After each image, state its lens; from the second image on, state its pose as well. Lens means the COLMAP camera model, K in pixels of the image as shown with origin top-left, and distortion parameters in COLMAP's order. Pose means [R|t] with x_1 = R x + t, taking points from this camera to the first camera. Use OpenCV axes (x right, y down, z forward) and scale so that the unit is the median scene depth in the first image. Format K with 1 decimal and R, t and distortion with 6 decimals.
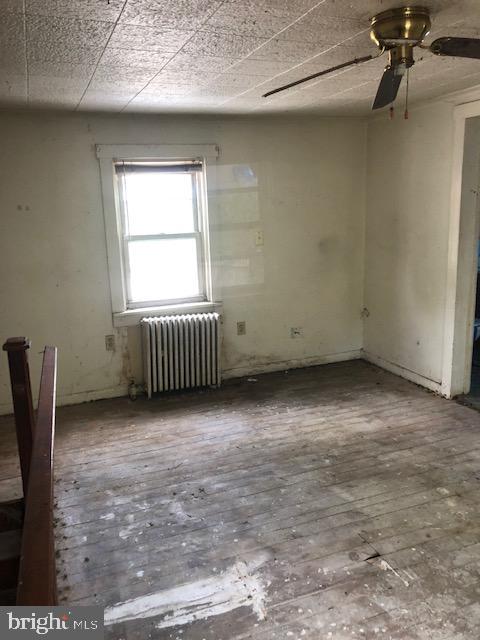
lens RADIAL K [[542.2, 0, 239.1], [0, 542.2, 319.2], [0, 0, 1]] dist [0.037949, -0.013320]
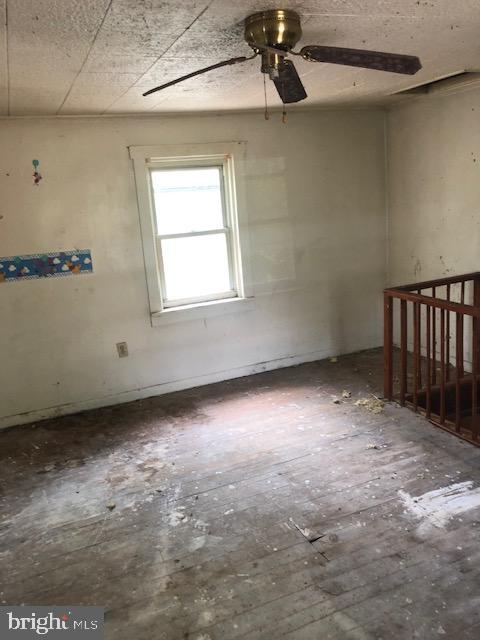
lens RADIAL K [[542.2, 0, 240.0], [0, 542.2, 319.7], [0, 0, 1]] dist [0.037949, -0.013320]
pose [[-0.993859, 0.109953, -0.012455, 0.359181], [0.094150, 0.899376, 0.426919, -0.408140], [0.058142, 0.423124, -0.904204, 1.775704]]
